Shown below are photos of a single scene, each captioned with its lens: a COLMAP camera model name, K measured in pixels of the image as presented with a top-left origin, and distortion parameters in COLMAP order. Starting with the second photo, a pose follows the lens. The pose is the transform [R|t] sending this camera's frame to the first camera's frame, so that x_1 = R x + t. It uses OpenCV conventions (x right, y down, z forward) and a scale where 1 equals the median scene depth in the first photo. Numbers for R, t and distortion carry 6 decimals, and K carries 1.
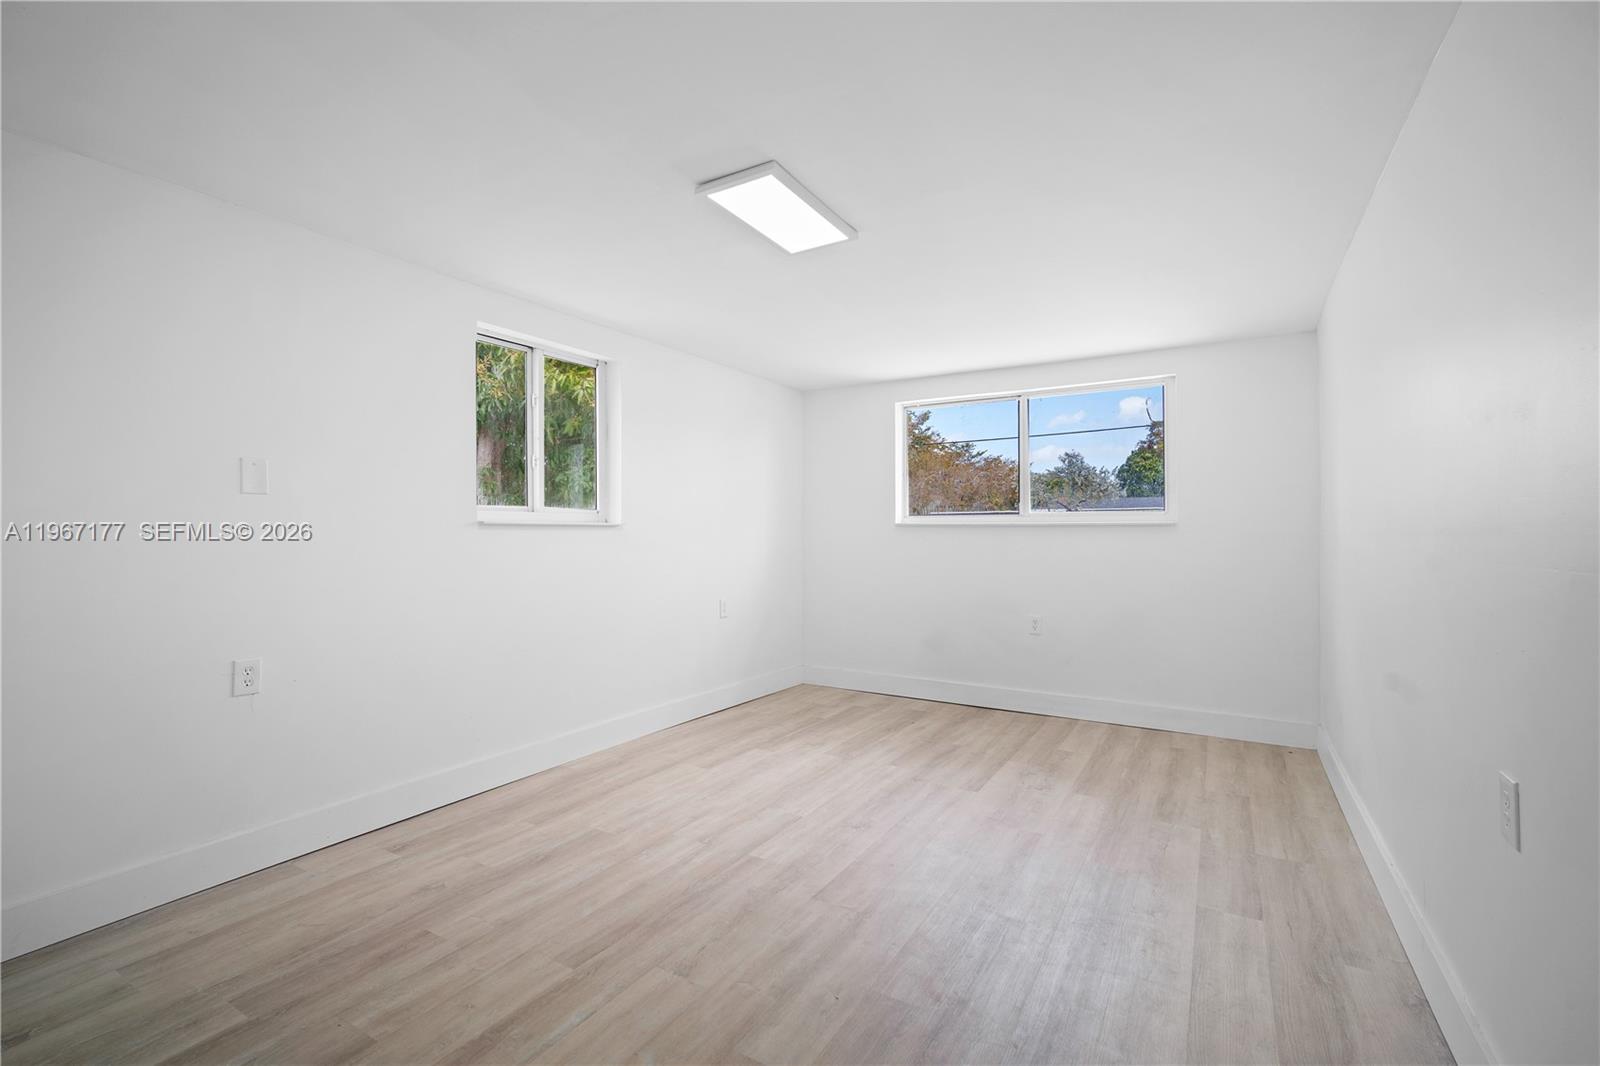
lens RADIAL K [[699.3, 0, 798.4], [0, 699.3, 534.0], [0, 0, 1]] dist [-0.002596, 0.000868]
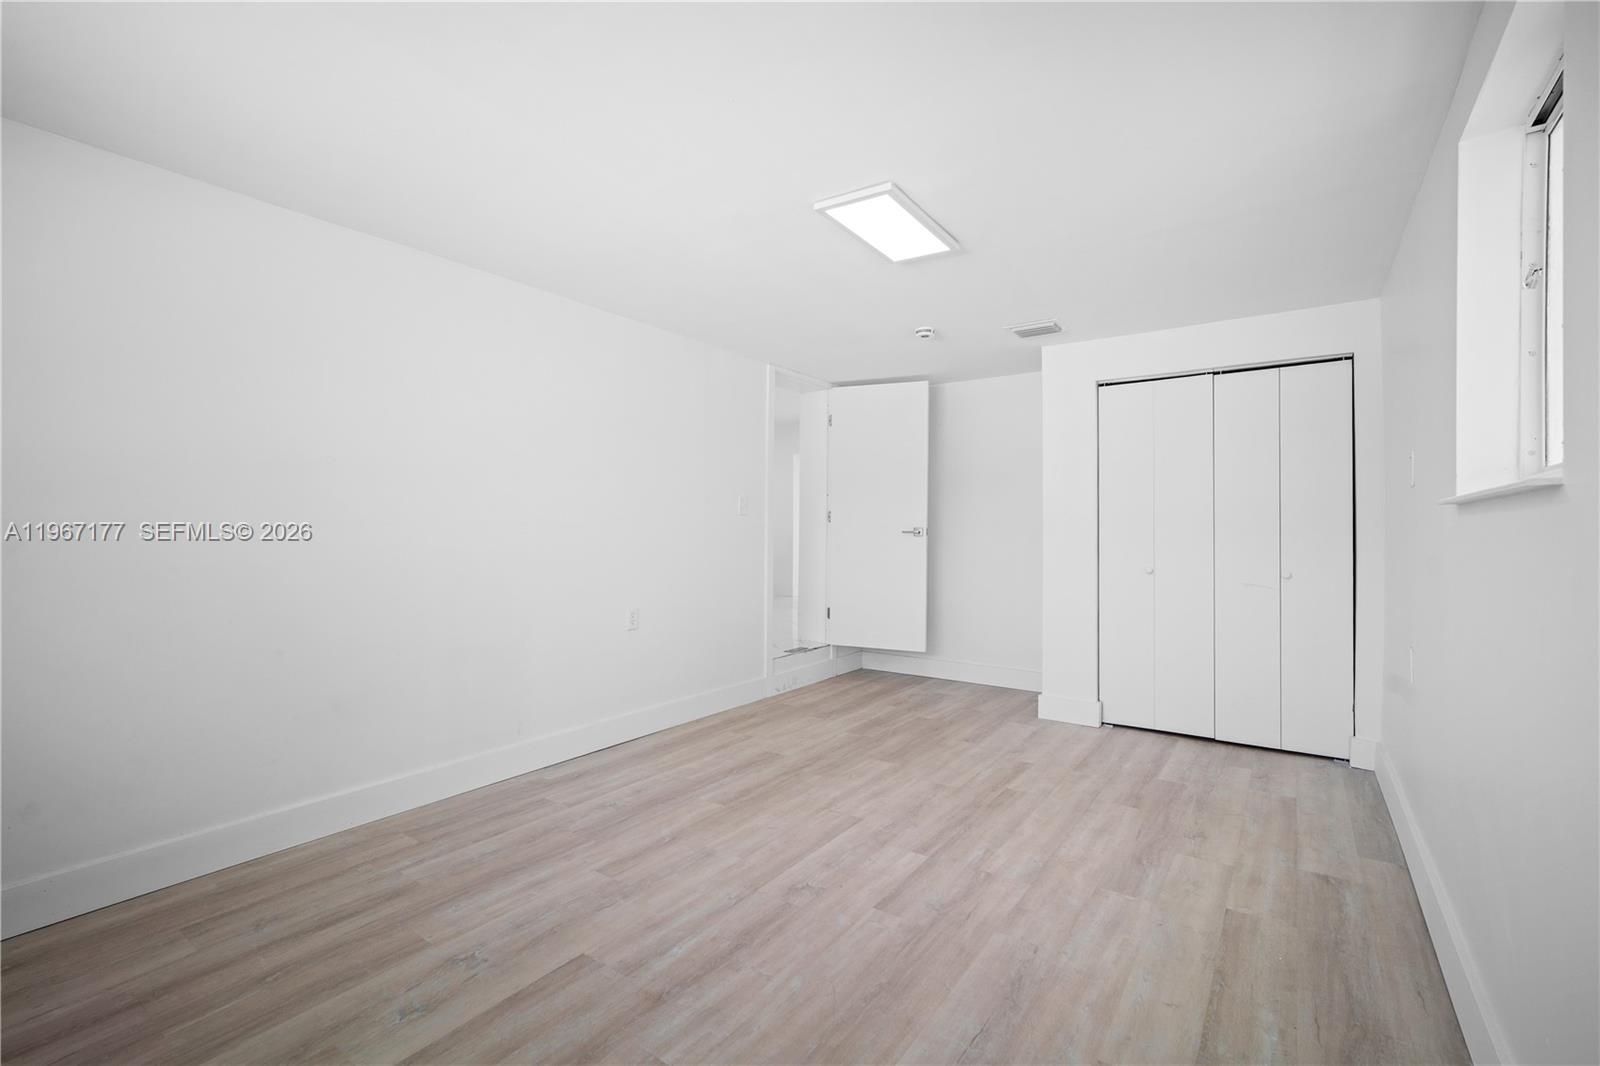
lens RADIAL K [[699.3, 0, 802.5], [0, 699.3, 530.5], [0, 0, 1]] dist [-0.002596, 0.000868]
pose [[-0.997050, -0.003162, 0.076685, 0.029001], [-0.003434, 0.999988, -0.003414, 0.010501], [-0.076673, -0.003668, -0.997050, 1.974538]]
